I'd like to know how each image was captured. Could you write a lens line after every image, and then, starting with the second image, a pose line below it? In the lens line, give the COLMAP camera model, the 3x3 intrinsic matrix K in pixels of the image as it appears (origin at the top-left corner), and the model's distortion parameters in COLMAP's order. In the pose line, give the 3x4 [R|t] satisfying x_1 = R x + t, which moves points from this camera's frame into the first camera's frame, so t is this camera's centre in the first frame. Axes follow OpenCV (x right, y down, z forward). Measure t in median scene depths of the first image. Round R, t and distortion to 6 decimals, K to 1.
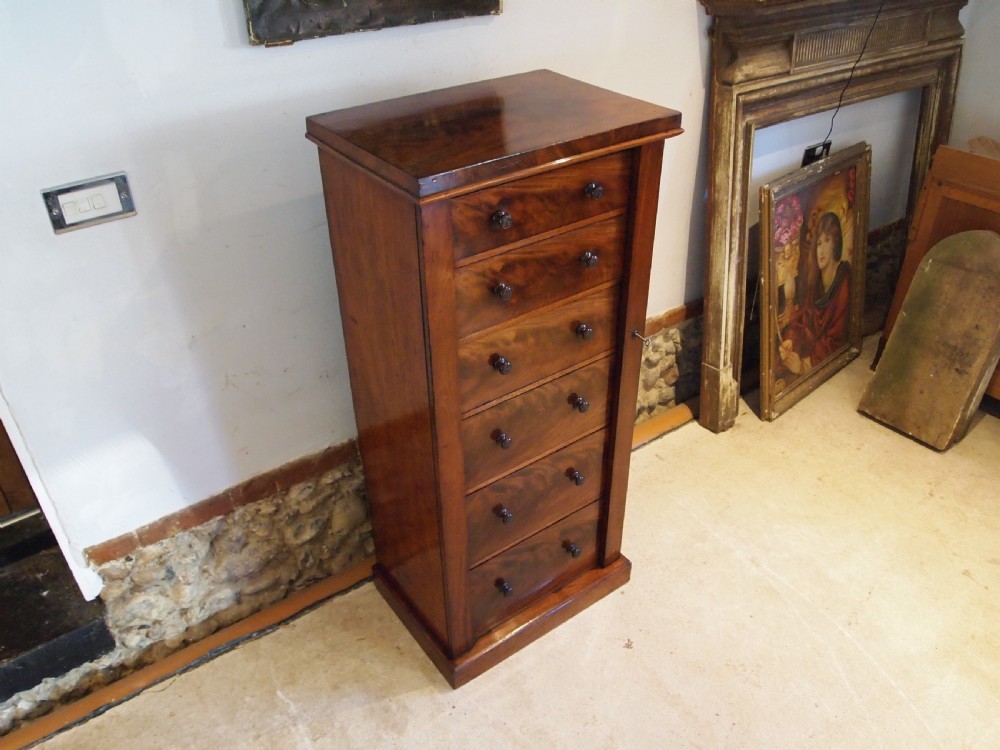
lens RADIAL K [[798.8, 0, 506.4], [0, 798.8, 375.4], [0, 0, 1]] dist [-0.047762, 0.000679]
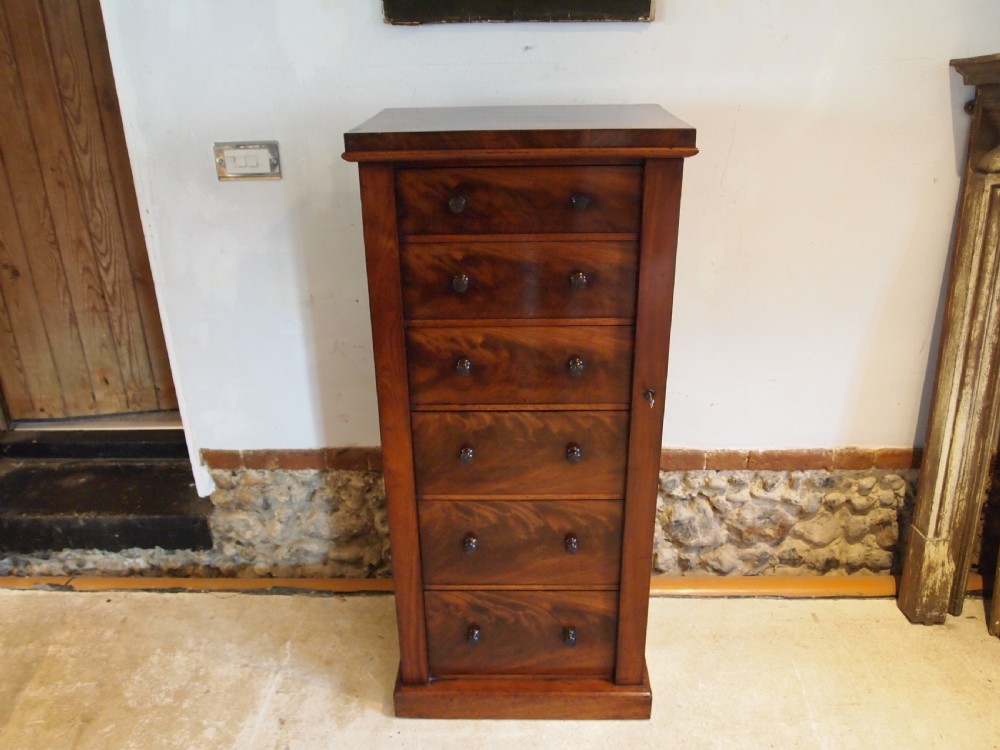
lens RADIAL K [[799.3, 0, 505.9], [0, 799.3, 377.5], [0, 0, 1]] dist [-0.047503, 0.000234]
pose [[0.800409, 0.244349, -0.547393, 0.401218], [-0.328544, 0.942604, -0.059637, 0.031378], [0.501402, 0.227577, 0.834748, 0.163498]]
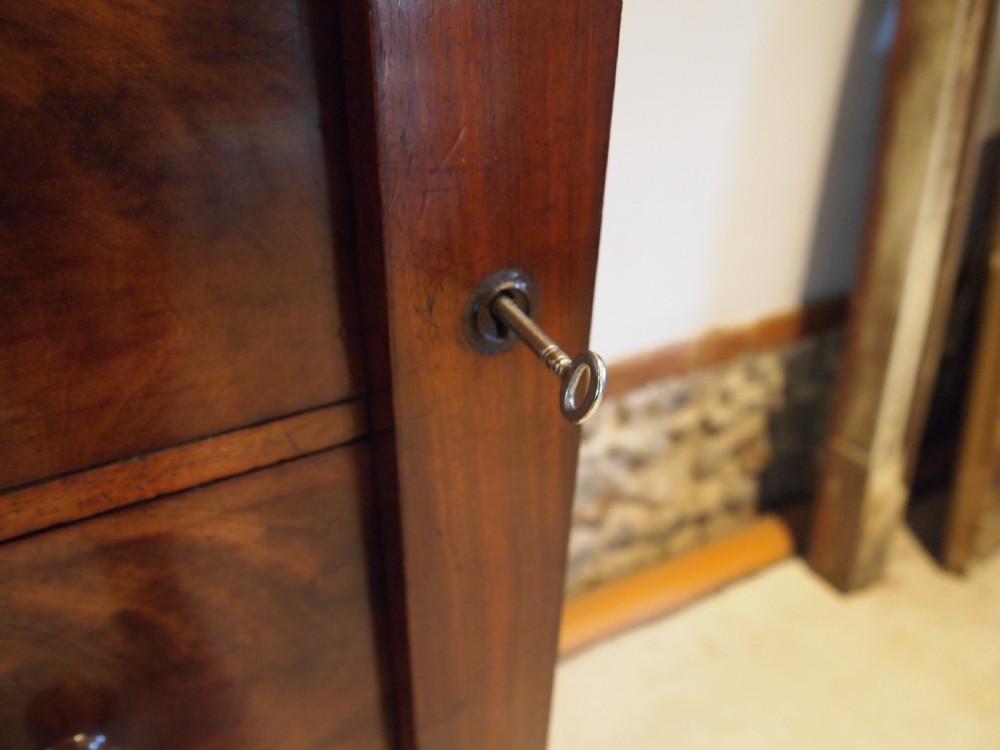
lens RADIAL K [[799.3, 0, 505.9], [0, 799.3, 377.5], [0, 0, 1]] dist [-0.047503, 0.000234]
pose [[0.994696, 0.086748, -0.055262, 0.113187], [-0.088577, 0.995569, -0.031555, -0.025744], [0.052280, 0.036282, 0.997973, 0.701051]]
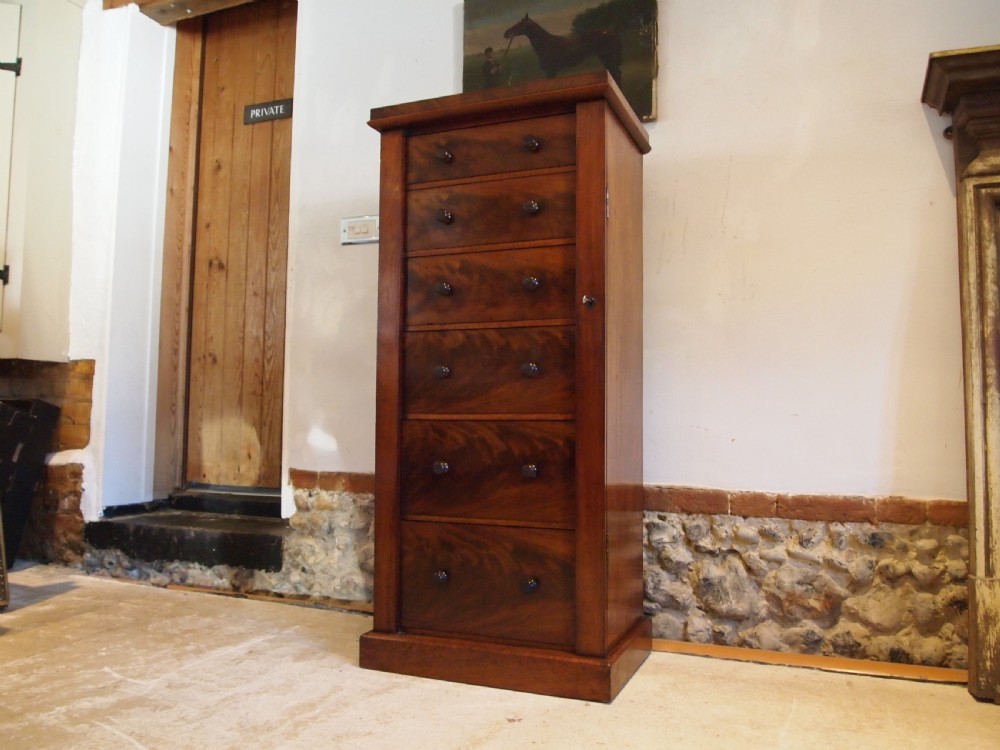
lens RADIAL K [[799.3, 0, 505.9], [0, 799.3, 377.5], [0, 0, 1]] dist [-0.047503, 0.000234]
pose [[0.530468, -0.031104, -0.847134, 0.753318], [-0.489515, 0.804630, -0.336073, 0.322219], [0.692083, 0.592961, 0.411605, 0.488768]]
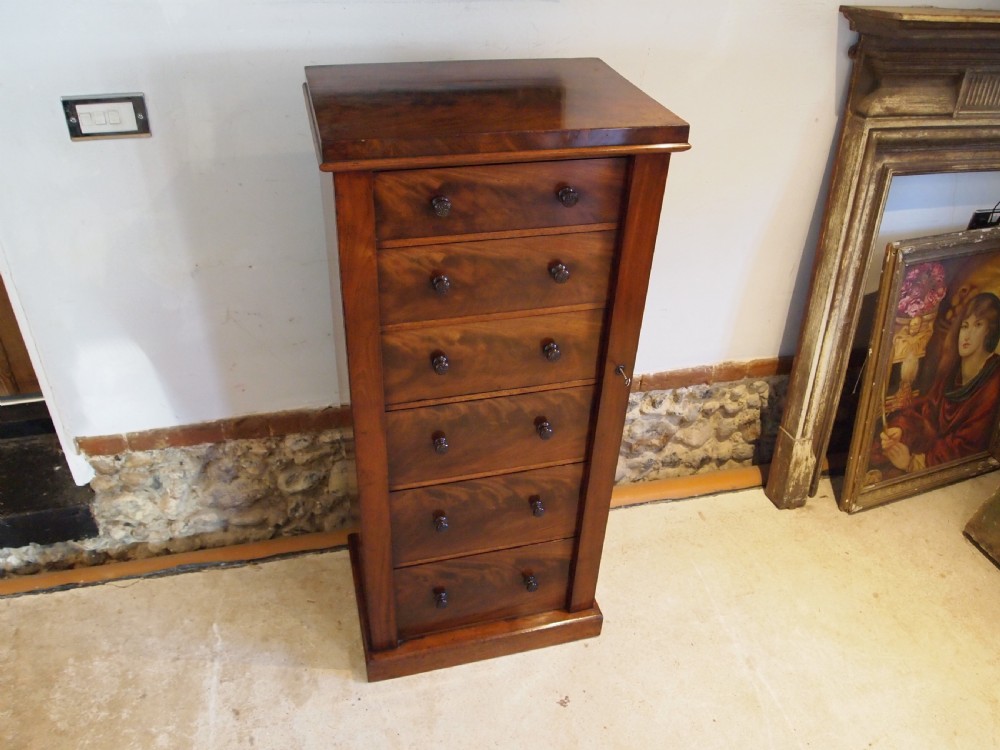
lens RADIAL K [[799.3, 0, 505.9], [0, 799.3, 377.5], [0, 0, 1]] dist [-0.047503, 0.000234]
pose [[0.933118, 0.248821, -0.259573, 0.226938], [-0.245594, 0.968312, 0.045338, -0.043161], [0.262629, 0.021444, 0.964659, 0.096952]]
